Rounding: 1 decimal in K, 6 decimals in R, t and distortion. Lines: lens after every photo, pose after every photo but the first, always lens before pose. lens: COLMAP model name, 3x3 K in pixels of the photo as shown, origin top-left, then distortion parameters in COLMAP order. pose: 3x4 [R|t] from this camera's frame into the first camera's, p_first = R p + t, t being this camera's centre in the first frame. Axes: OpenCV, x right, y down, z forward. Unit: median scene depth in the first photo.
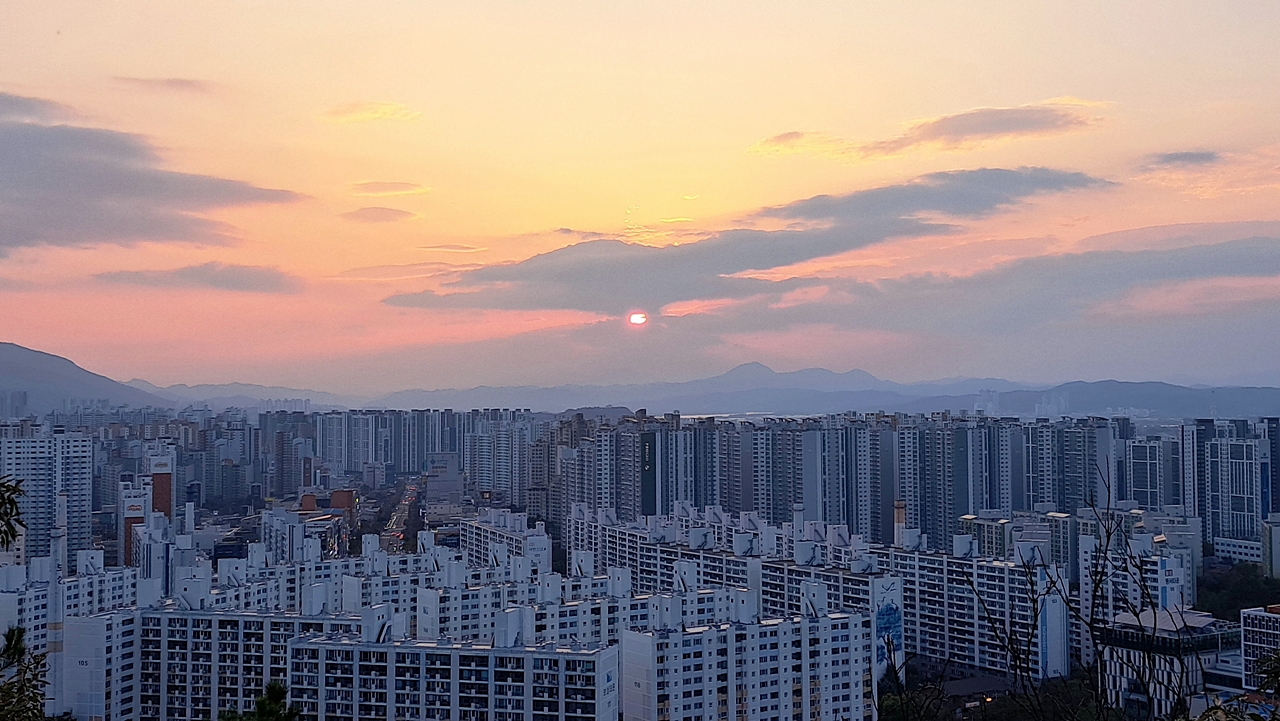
lens RADIAL K [[1088.6, 0, 641.2], [0, 1088.6, 356.6], [0, 0, 1]] dist [0.094651, -0.085996]
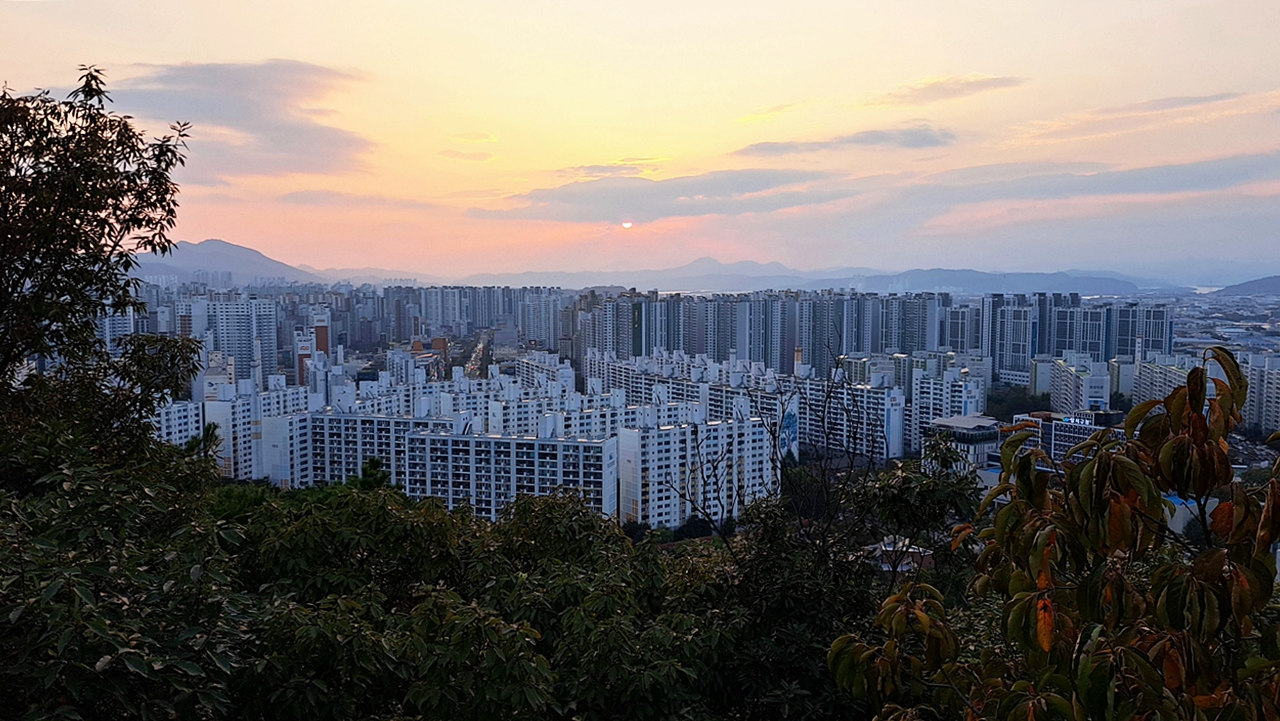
lens RADIAL K [[1088.6, 0, 633.3], [0, 1088.6, 370.9], [0, 0, 1]] dist [0.094651, -0.085996]
pose [[0.999679, 0.003472, 0.025079, -0.036776], [-0.007092, 0.989298, 0.145738, -0.058462], [-0.024304, -0.145869, 0.989005, -0.530469]]
